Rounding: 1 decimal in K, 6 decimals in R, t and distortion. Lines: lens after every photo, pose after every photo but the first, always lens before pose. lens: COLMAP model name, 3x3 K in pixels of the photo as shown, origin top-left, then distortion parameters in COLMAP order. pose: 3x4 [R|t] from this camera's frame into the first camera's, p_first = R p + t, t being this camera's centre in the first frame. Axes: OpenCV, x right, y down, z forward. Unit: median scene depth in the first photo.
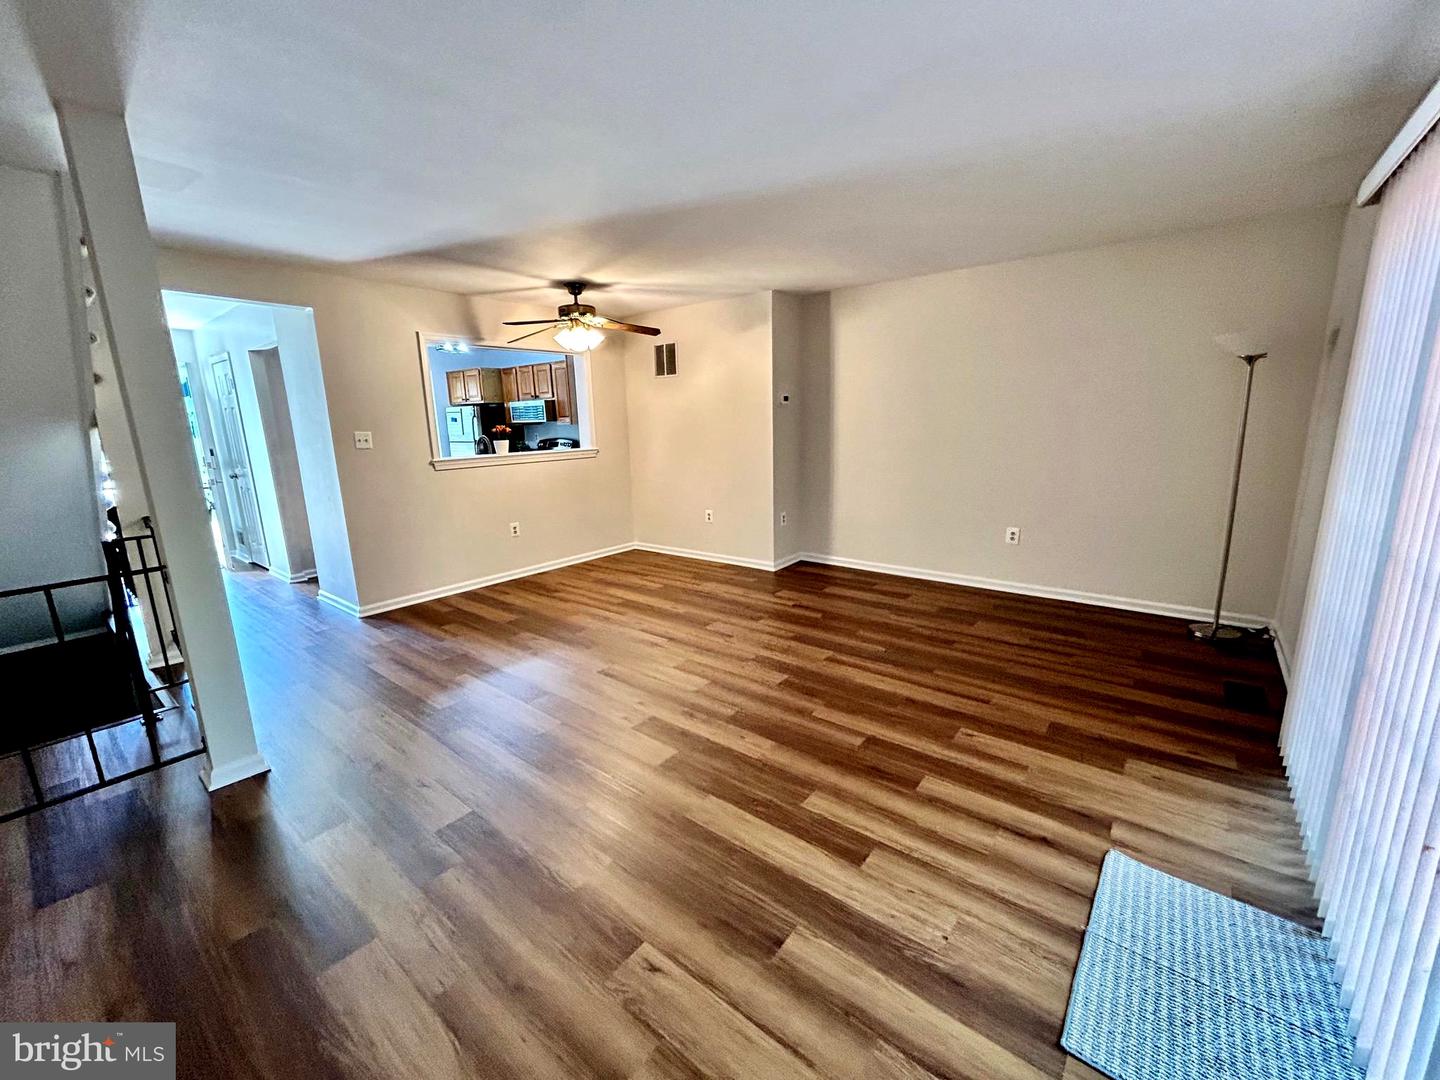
lens RADIAL K [[583.6, 0, 715.3], [0, 583.6, 541.4], [0, 0, 1]] dist [-0.000210, 0.000208]
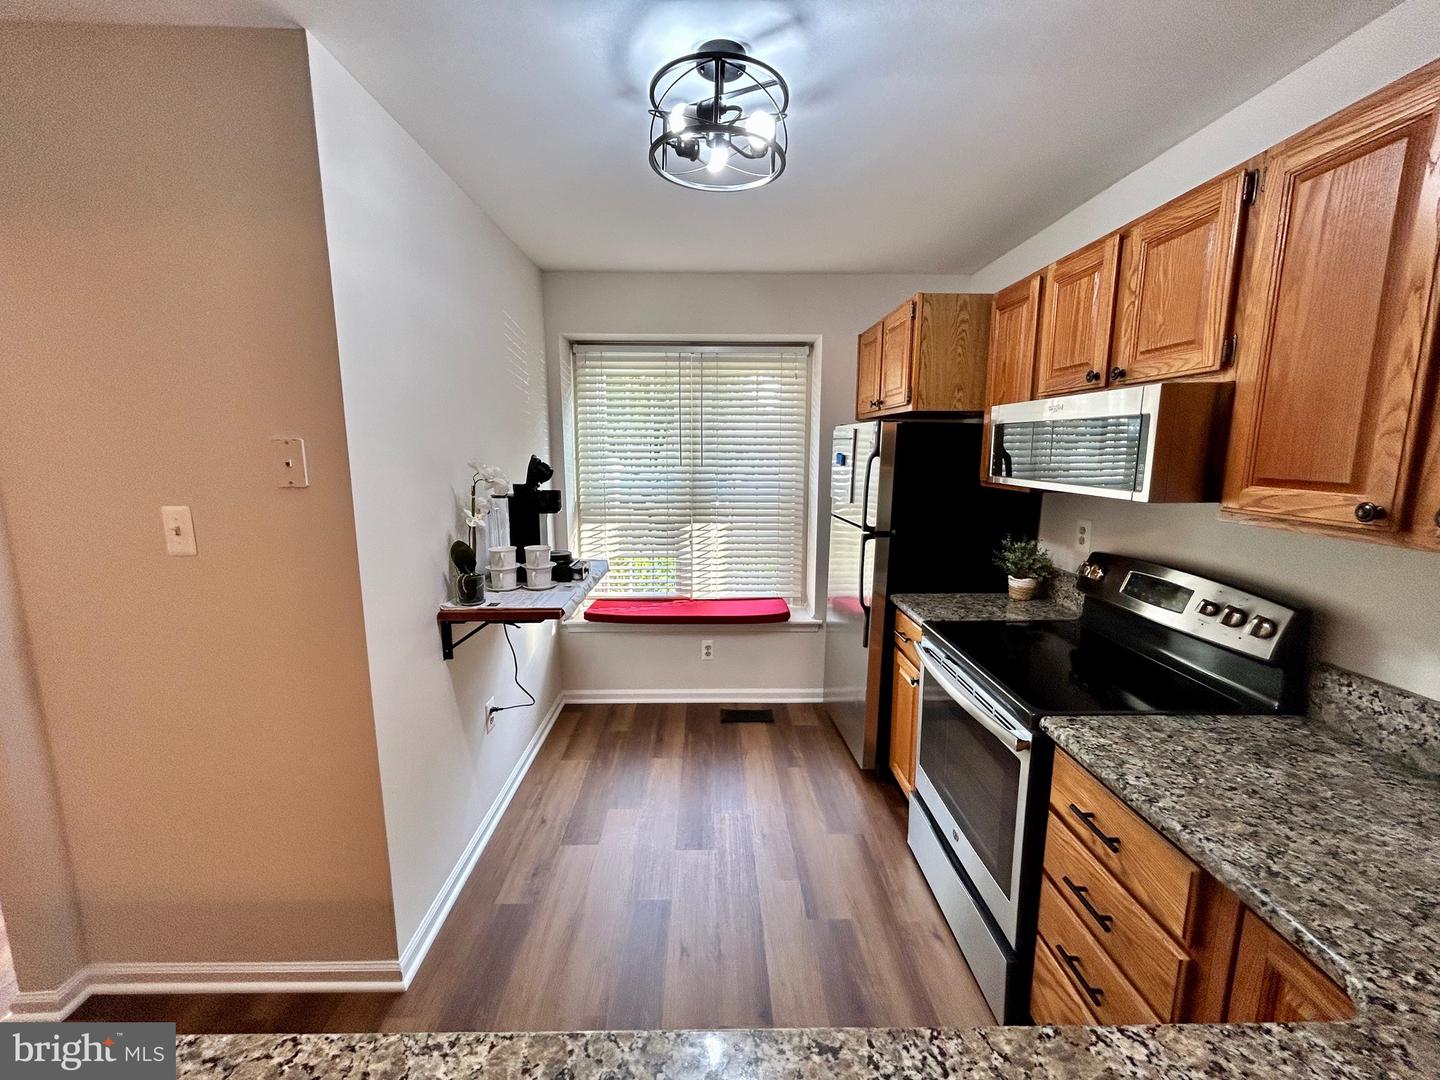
lens RADIAL K [[583.6, 0, 717.5], [0, 583.6, 537.2], [0, 0, 1]] dist [-0.000210, 0.000208]
pose [[0.639650, 0.146997, -0.754480, -0.222693], [-0.175722, 0.983516, 0.042643, -0.167852], [0.748311, 0.105302, 0.654937, 0.733779]]
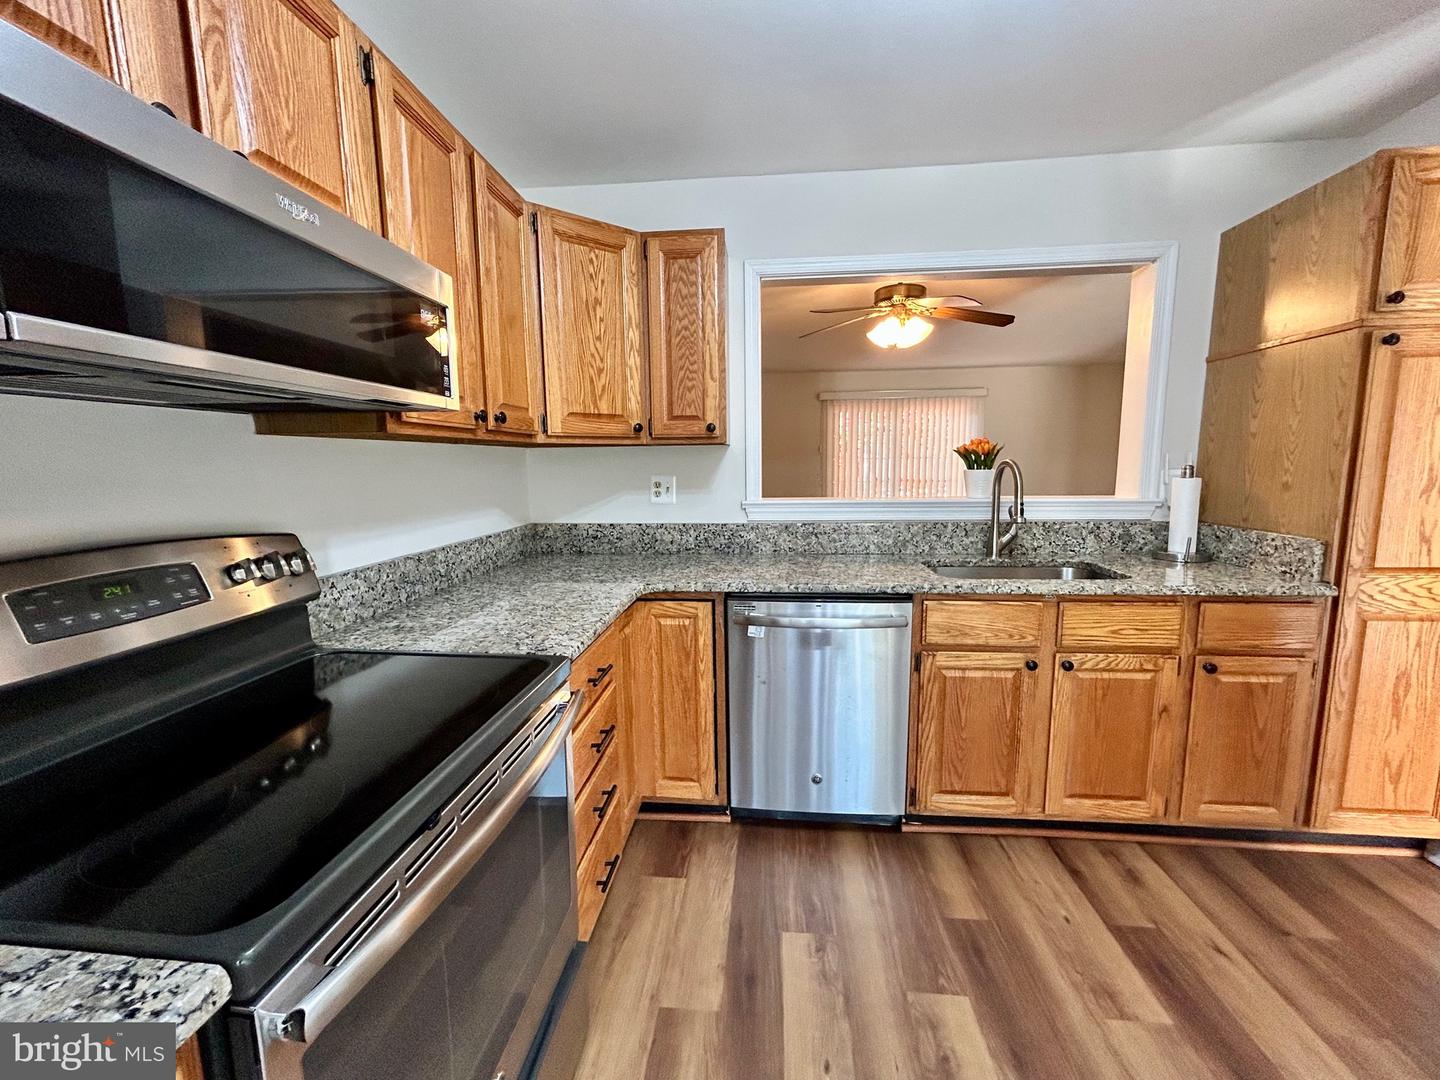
lens RADIAL K [[583.6, 0, 720.3], [0, 583.6, 539.1], [0, 0, 1]] dist [-0.000210, 0.000208]
pose [[-0.547336, -0.079152, 0.833162, -0.439778], [0.197136, 0.955313, 0.220262, -0.180554], [-0.813364, 0.284803, -0.507273, 0.968252]]
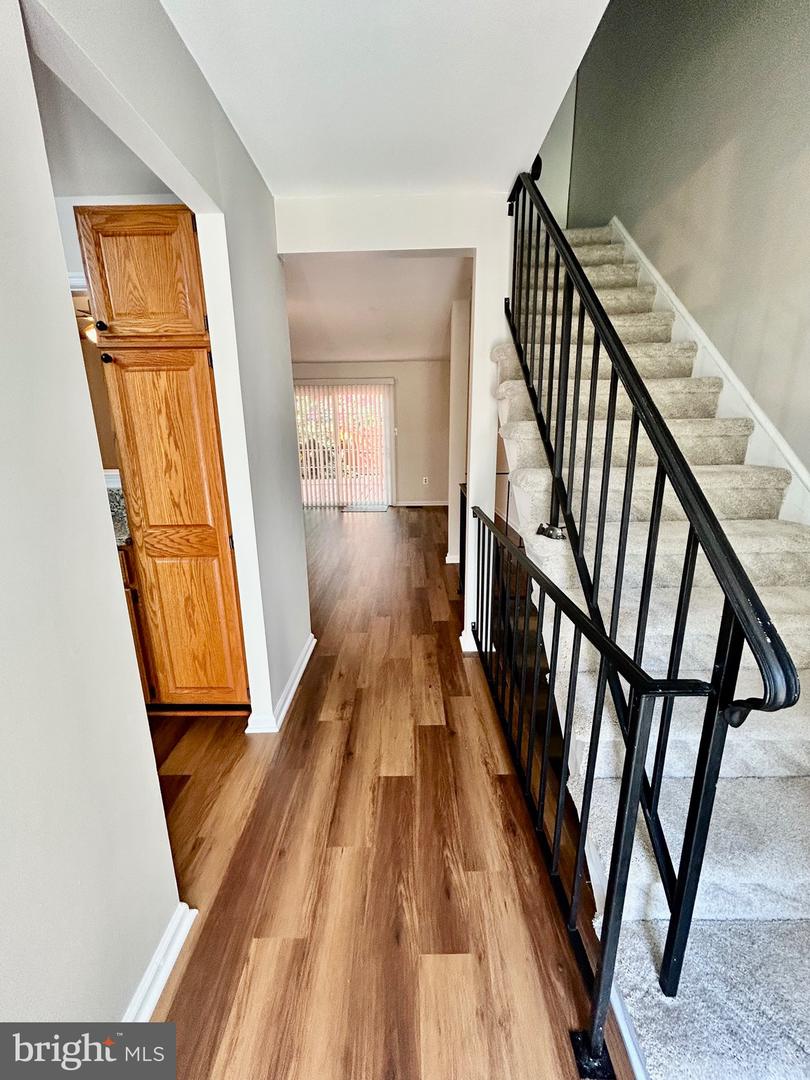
lens RADIAL K [[437.7, 0, 404.9], [0, 437.7, 542.8], [0, 0, 1]] dist [-0.000210, 0.000208]
pose [[-0.624350, -0.160568, 0.764464, -0.514780], [0.191775, 0.917187, 0.349272, -0.159620], [-0.757238, 0.364673, -0.541852, 0.870638]]
